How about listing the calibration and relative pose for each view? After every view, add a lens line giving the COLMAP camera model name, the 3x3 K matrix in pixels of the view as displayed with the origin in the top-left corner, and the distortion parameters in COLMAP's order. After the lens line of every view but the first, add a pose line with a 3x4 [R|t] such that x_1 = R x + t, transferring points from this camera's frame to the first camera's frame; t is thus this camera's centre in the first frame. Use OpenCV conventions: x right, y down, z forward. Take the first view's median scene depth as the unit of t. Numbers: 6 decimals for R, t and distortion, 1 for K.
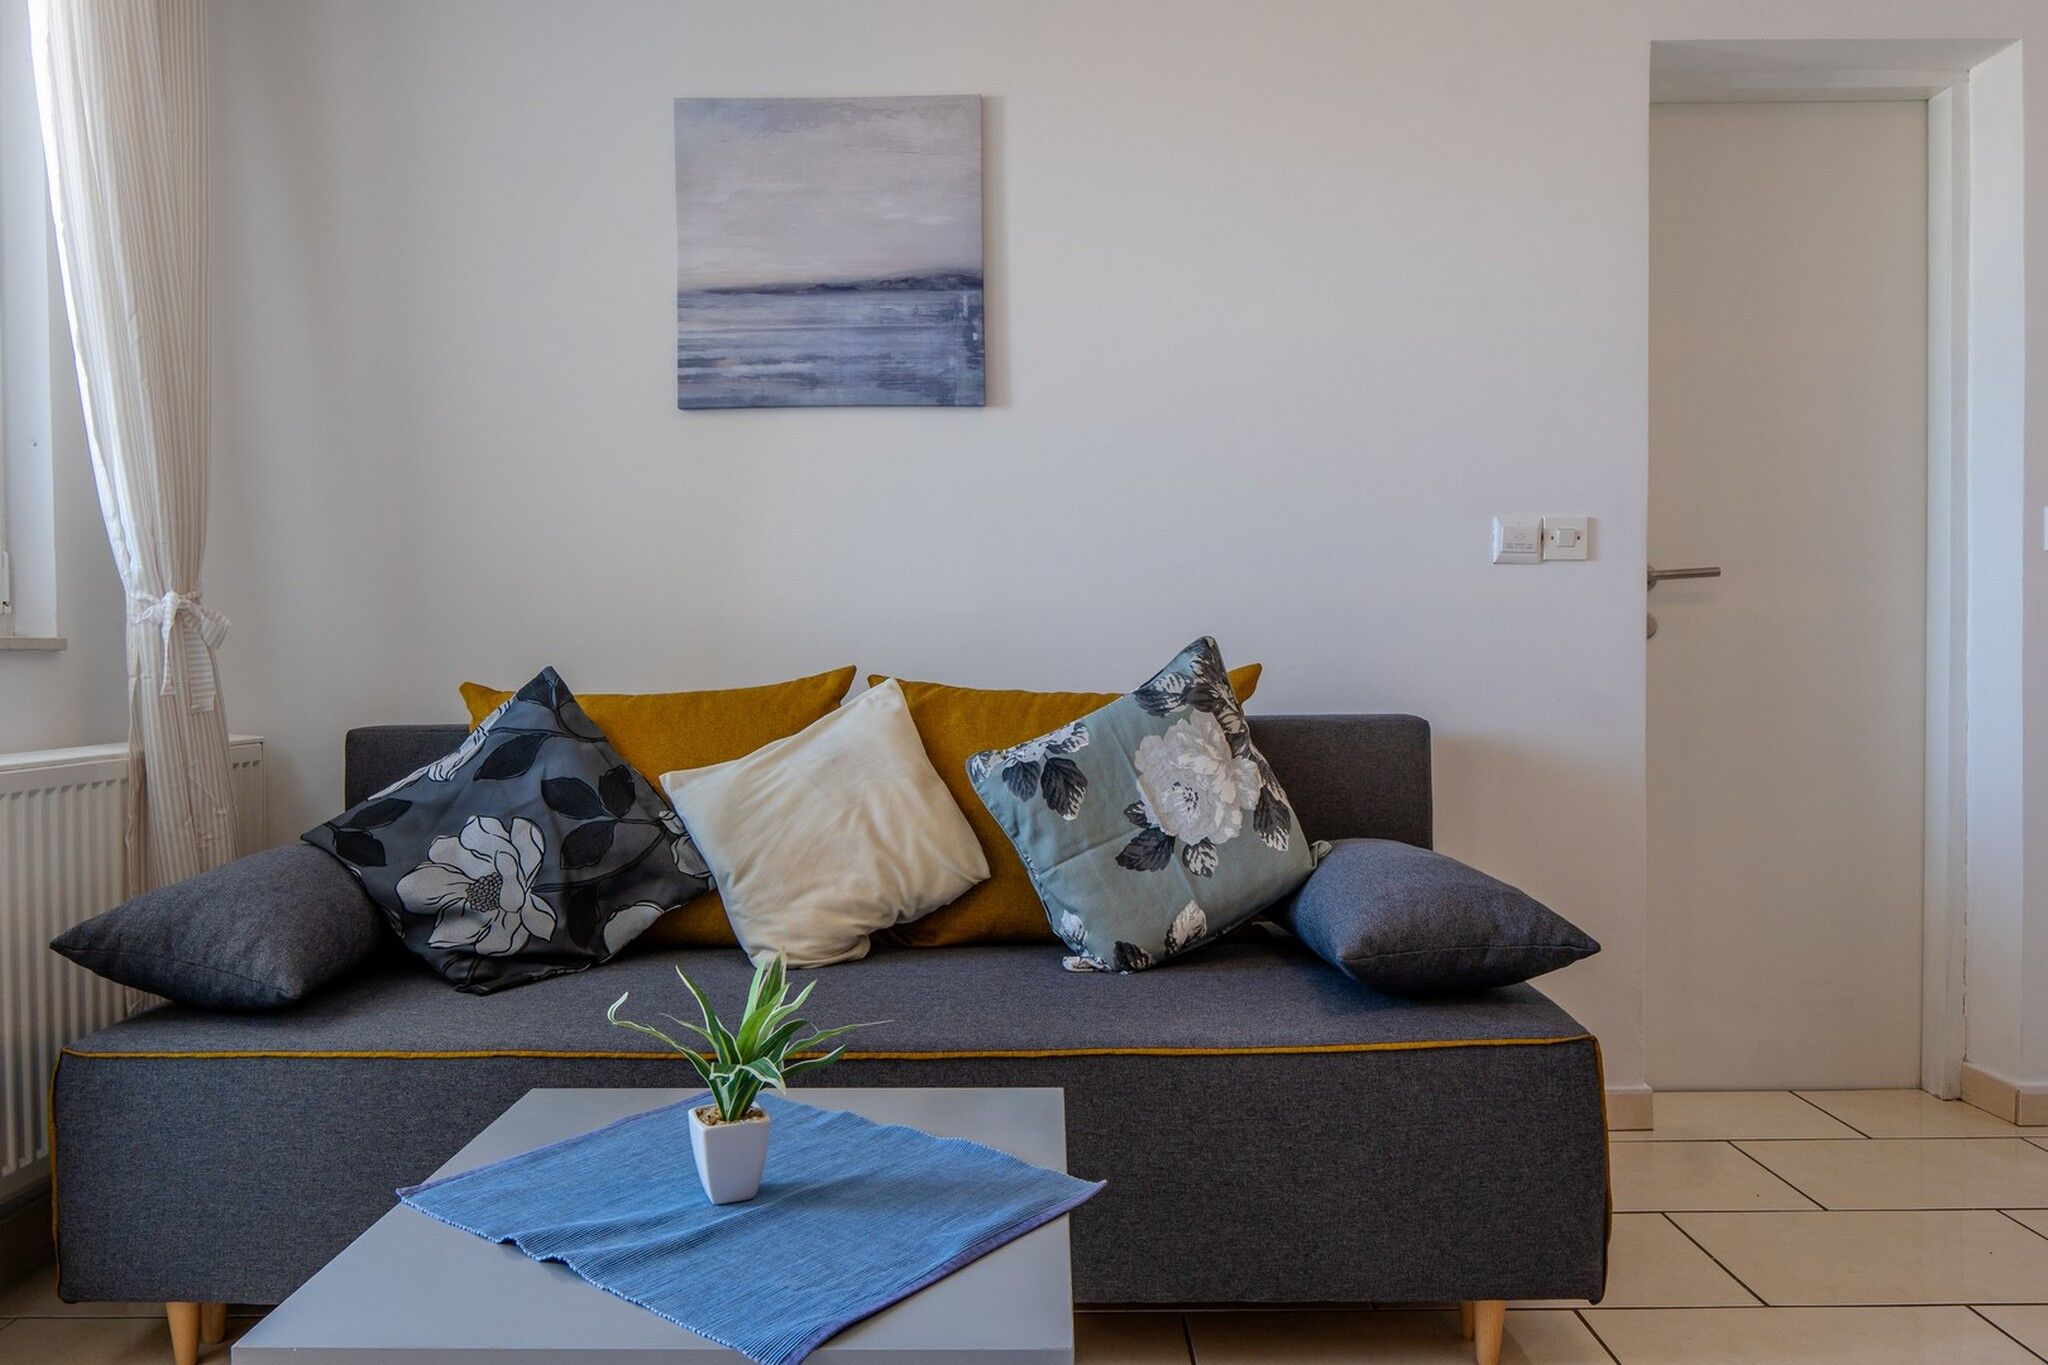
lens RADIAL K [[1429.0, 0, 1018.9], [0, 1429.0, 678.2], [0, 0, 1]] dist [-0.003173, -0.002608]
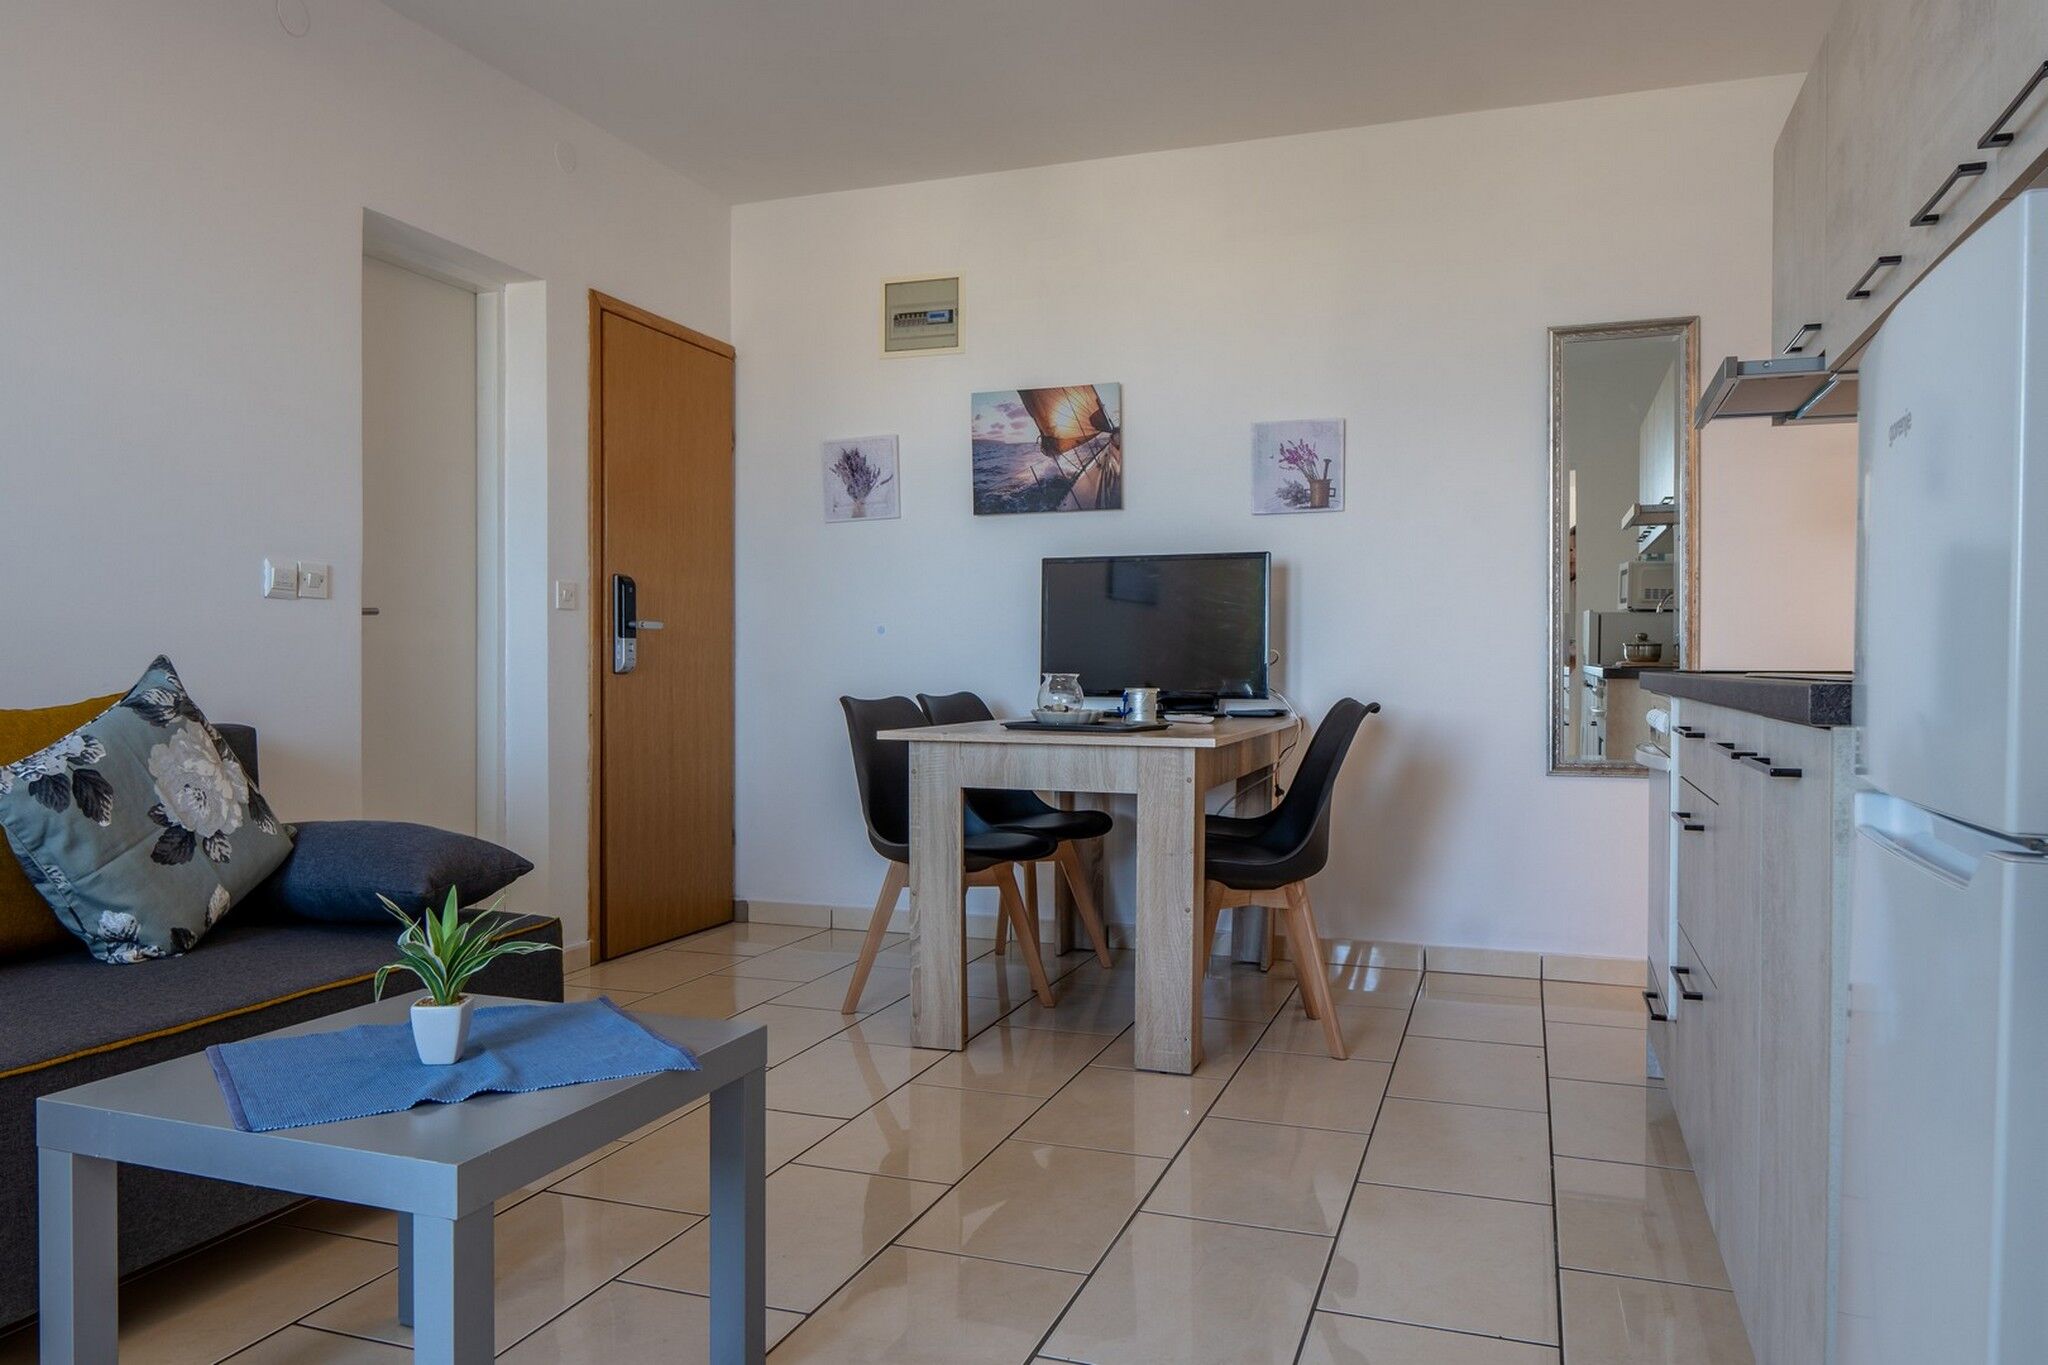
lens RADIAL K [[1422.7, 0, 1017.2], [0, 1422.7, 682.5], [0, 0, 1]] dist [-0.004648, -0.002153]
pose [[0.328779, -0.000587, 0.944407, -0.724905], [0.013717, 0.999897, -0.004154, 0.006018], [-0.944307, 0.014320, 0.328753, 0.010926]]
